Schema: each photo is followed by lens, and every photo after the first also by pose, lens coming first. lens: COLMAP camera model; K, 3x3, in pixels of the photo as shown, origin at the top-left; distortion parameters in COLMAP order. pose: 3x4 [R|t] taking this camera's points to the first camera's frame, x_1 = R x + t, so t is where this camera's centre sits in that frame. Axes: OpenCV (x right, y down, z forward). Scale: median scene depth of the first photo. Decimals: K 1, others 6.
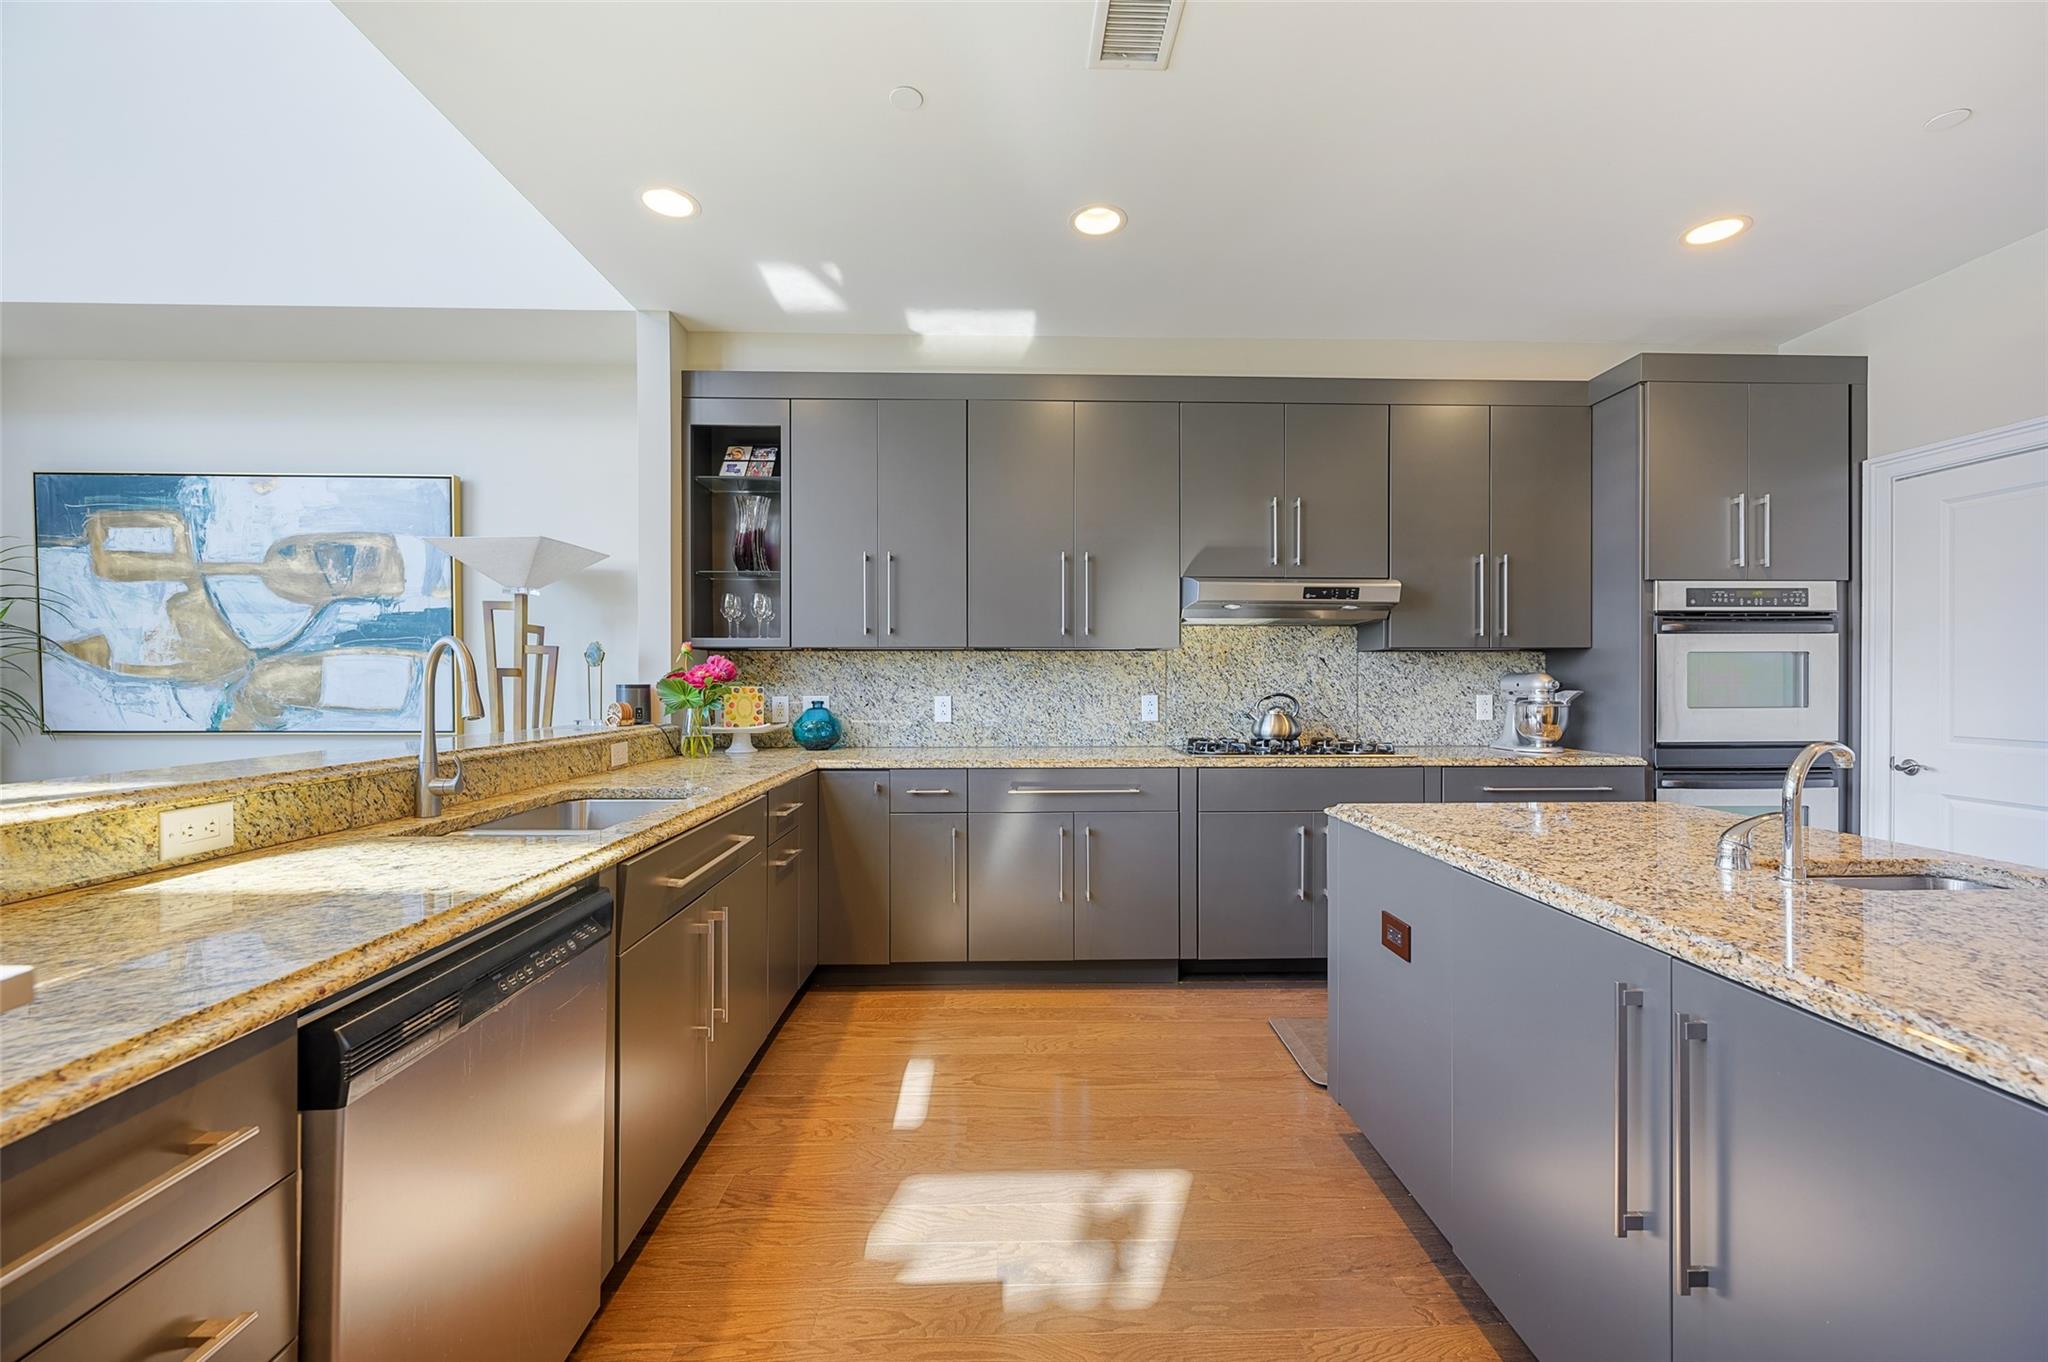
lens RADIAL K [[813.7, 0, 1032.7], [0, 813.7, 681.1], [0, 0, 1]] dist [-0.001899, 0.000778]
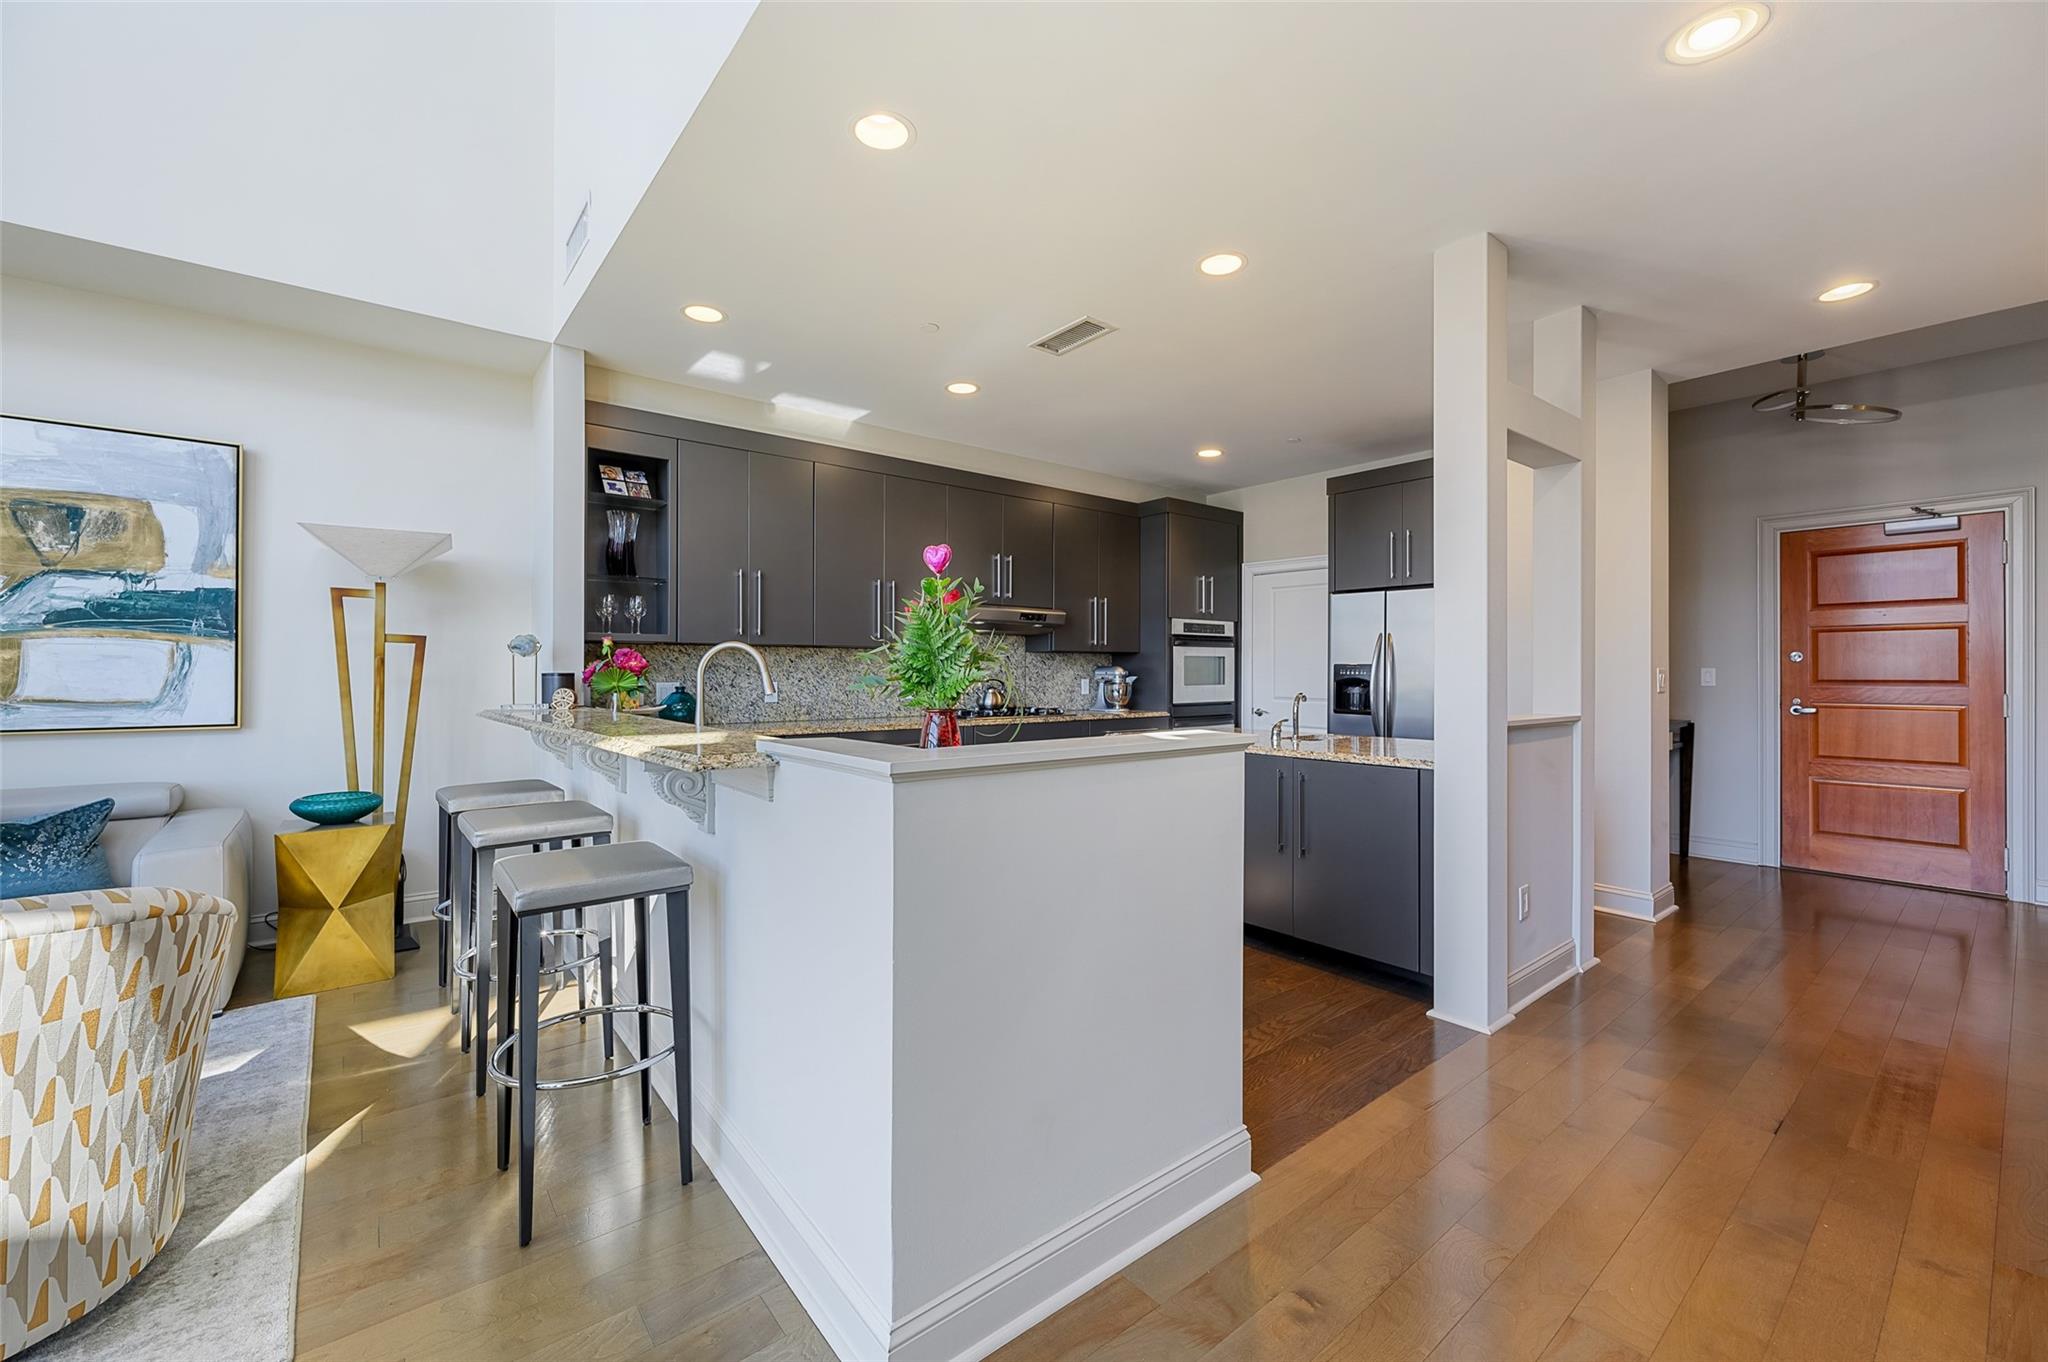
lens RADIAL K [[813.7, 0, 1022.8], [0, 813.7, 668.4], [0, 0, 1]] dist [-0.001899, 0.000778]
pose [[0.798743, 0.003530, 0.601661, -0.565213], [-0.002644, 0.999994, -0.002356, -0.001040], [-0.601666, 0.000291, 0.798748, -0.263595]]
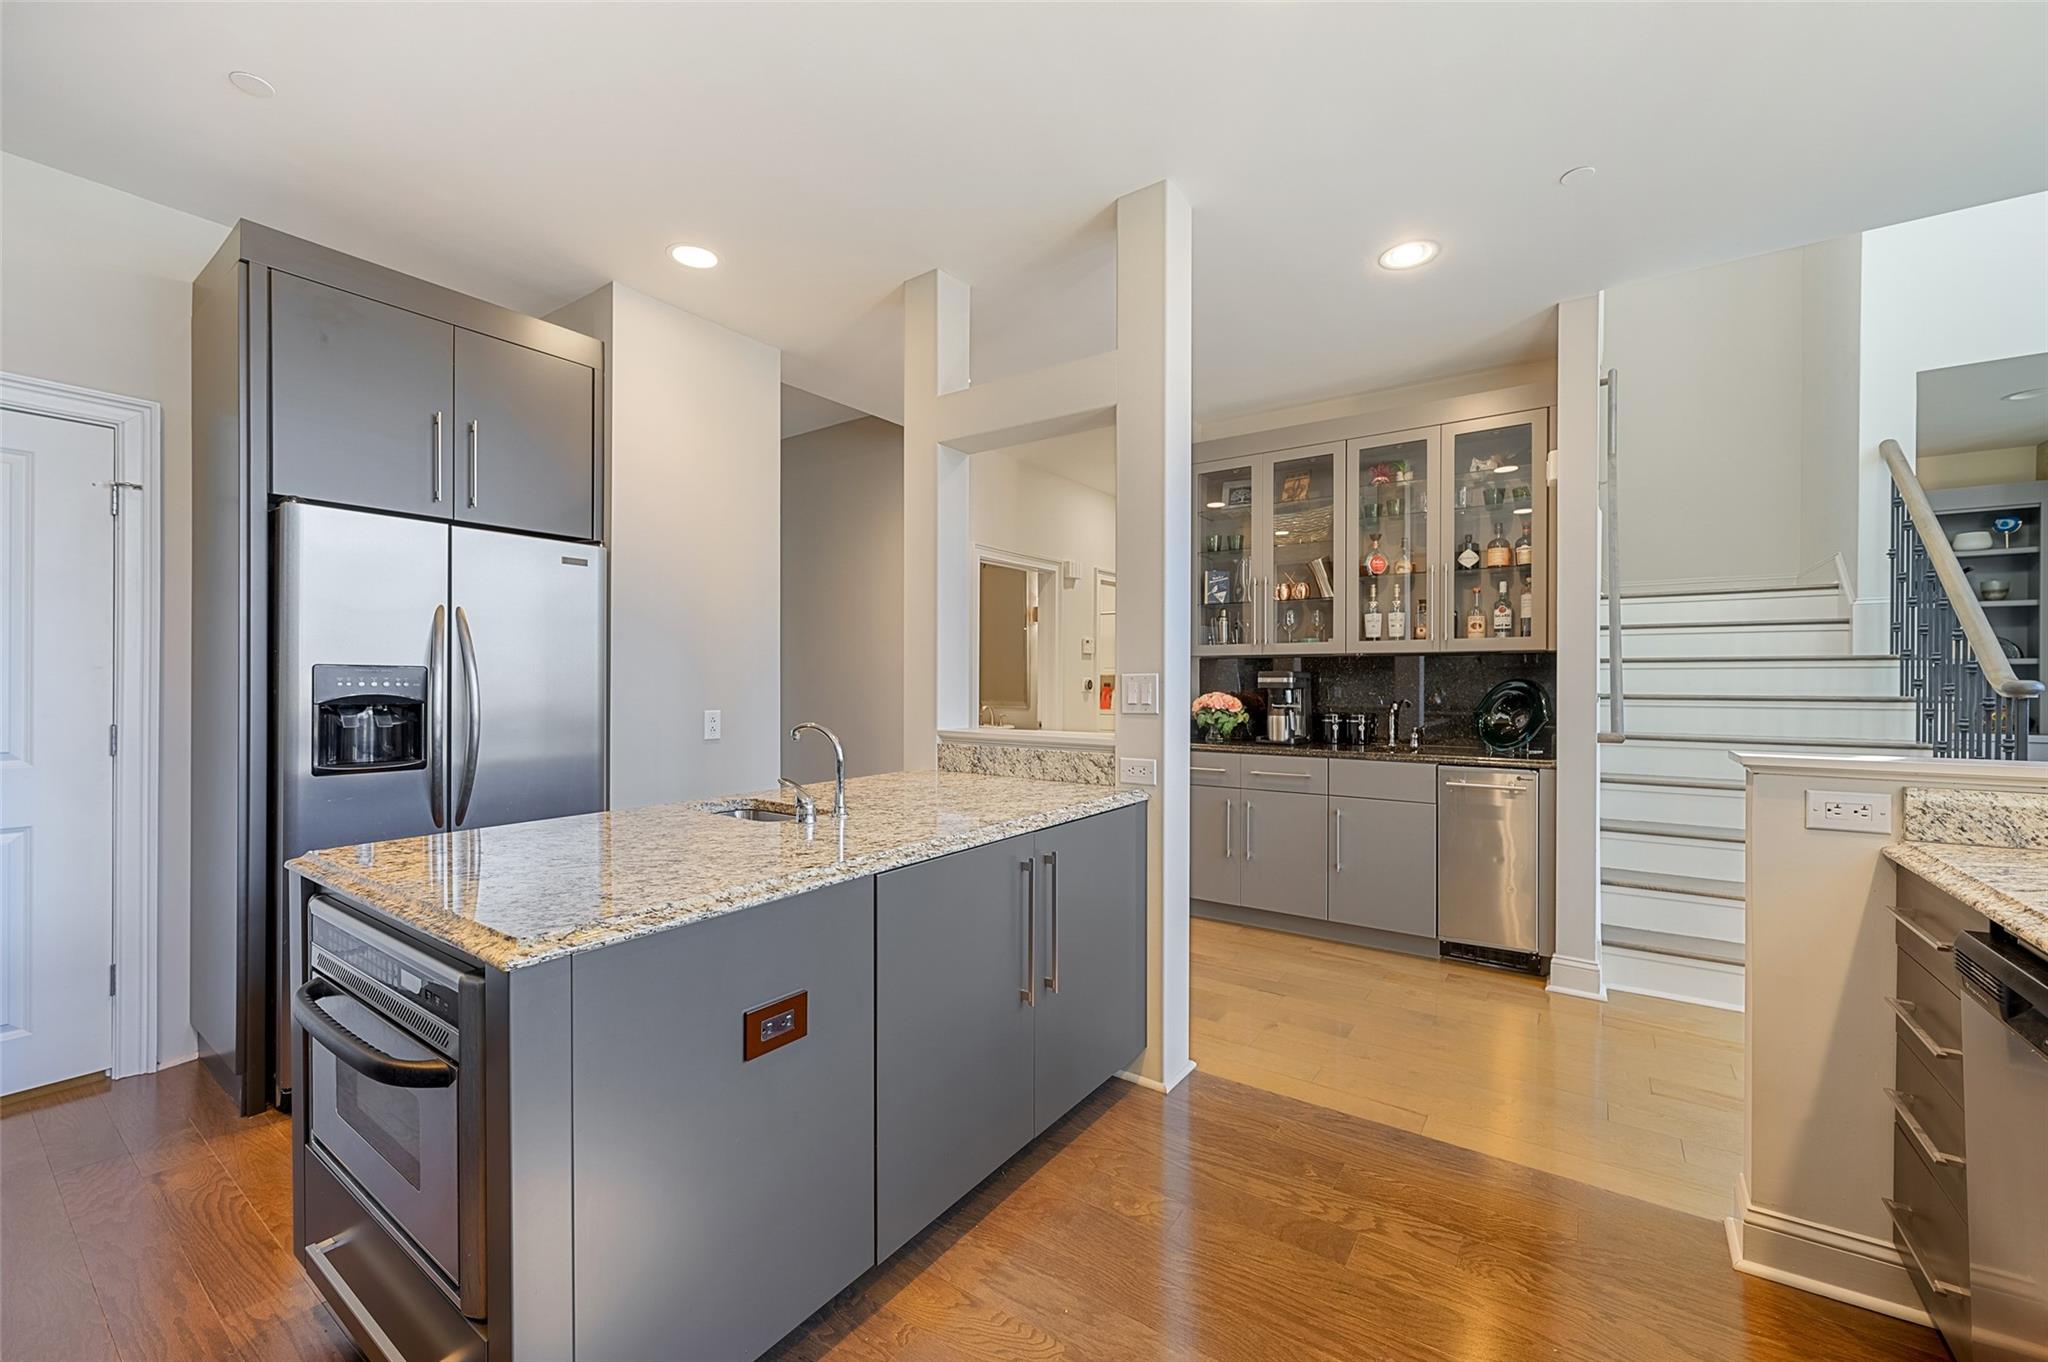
lens RADIAL K [[813.7, 0, 1036.3], [0, 813.7, 685.2], [0, 0, 1]] dist [-0.001899, 0.000778]
pose [[-0.798714, -0.007385, 0.601666, -0.097644], [-0.003170, 0.999962, 0.008065, -0.004352], [-0.601703, 0.004534, -0.798707, 0.693430]]
